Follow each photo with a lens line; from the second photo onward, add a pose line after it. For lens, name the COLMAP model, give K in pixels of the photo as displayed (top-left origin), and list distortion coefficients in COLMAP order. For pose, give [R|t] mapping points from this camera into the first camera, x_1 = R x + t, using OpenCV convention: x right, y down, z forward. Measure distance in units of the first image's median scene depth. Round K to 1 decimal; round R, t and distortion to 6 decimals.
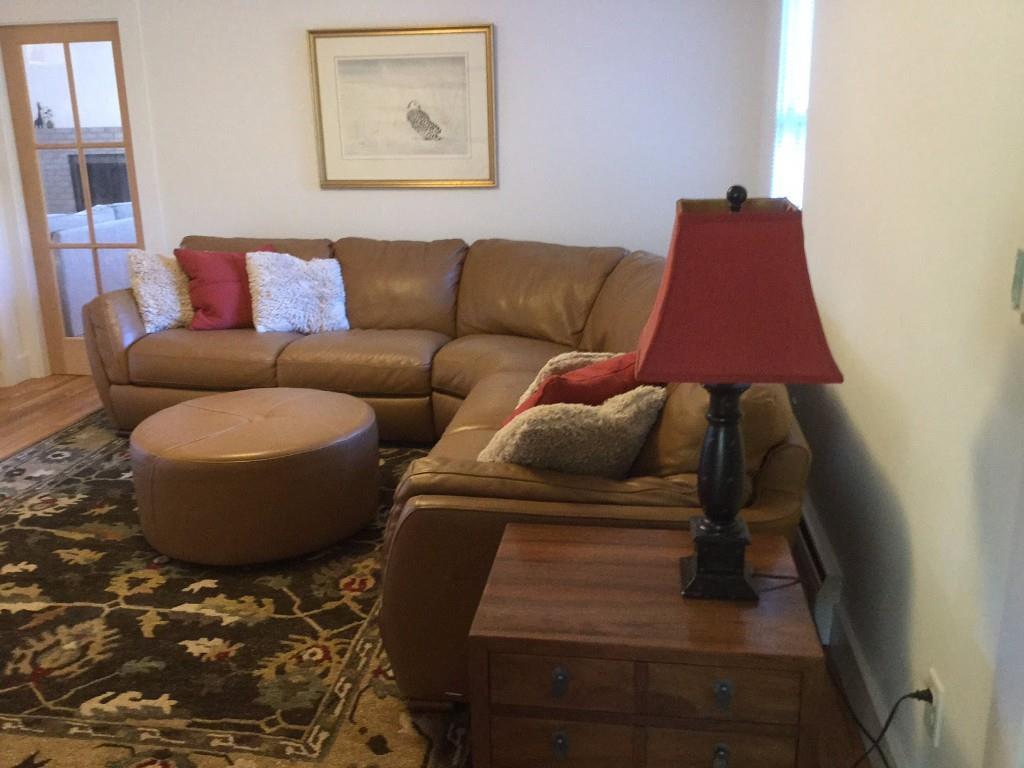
lens RADIAL K [[929.6, 0, 512.1], [0, 929.6, 383.3], [0, 0, 1]] dist [0.008492, 0.000000]
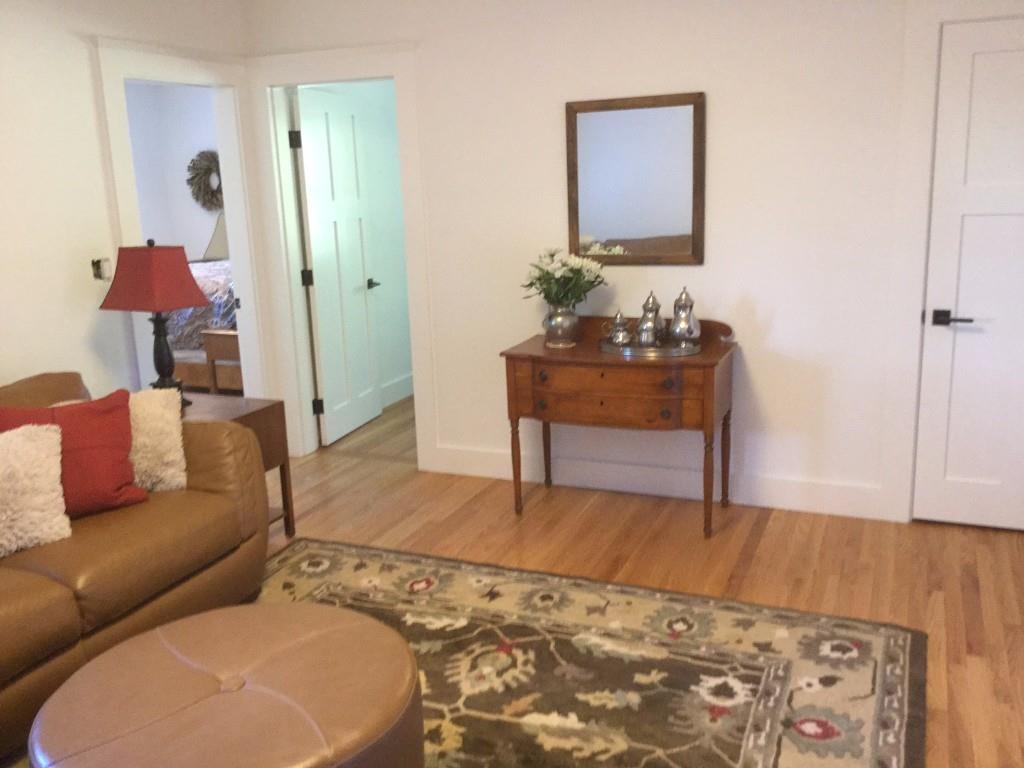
lens RADIAL K [[929.6, 0, 511.8], [0, 929.6, 384.0], [0, 0, 1]] dist [0.008492, 0.000000]
pose [[-0.962345, -0.006323, 0.271757, -0.815099], [0.122812, 0.881766, 0.455418, -0.521531], [-0.242506, 0.471644, -0.847787, 1.801518]]
